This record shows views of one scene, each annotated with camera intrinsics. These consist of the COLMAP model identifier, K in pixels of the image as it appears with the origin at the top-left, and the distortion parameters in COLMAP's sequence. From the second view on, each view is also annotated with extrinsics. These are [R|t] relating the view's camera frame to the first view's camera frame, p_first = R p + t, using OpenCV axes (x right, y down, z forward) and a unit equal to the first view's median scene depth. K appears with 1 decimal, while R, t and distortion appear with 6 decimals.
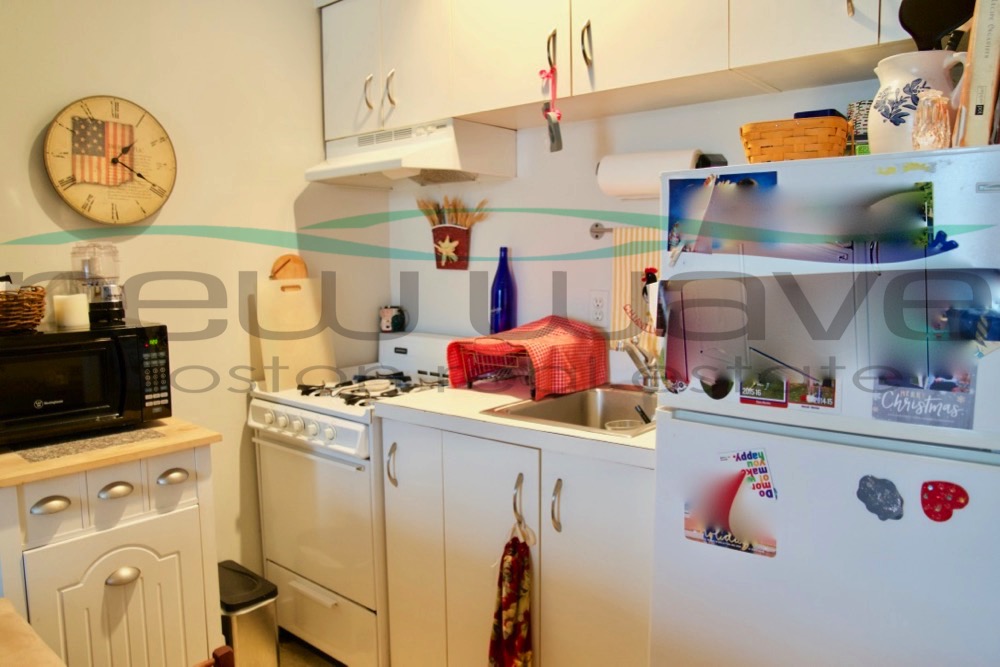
lens RADIAL K [[727.5, 0, 499.3], [0, 727.5, 312.0], [0, 0, 1]] dist [-0.046446, 0.001777]
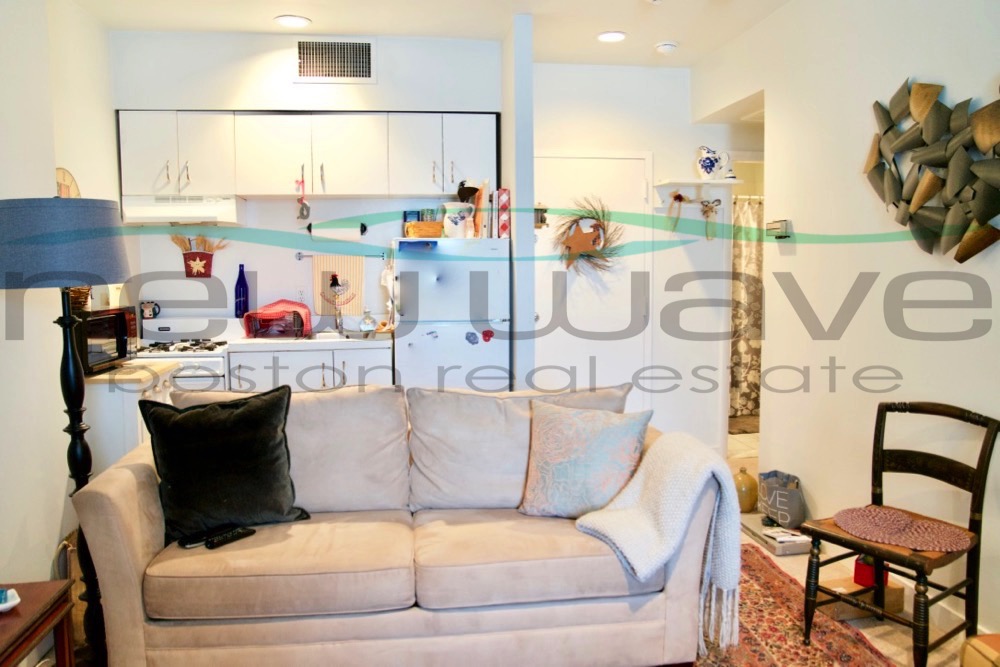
lens RADIAL K [[727.5, 0, 499.3], [0, 727.5, 312.0], [0, 0, 1]] dist [-0.046446, 0.001777]
pose [[0.666108, -0.041207, 0.744716, -0.959617], [0.060050, 0.998194, 0.001521, 0.066888], [-0.743434, 0.043707, 0.667379, -0.695364]]
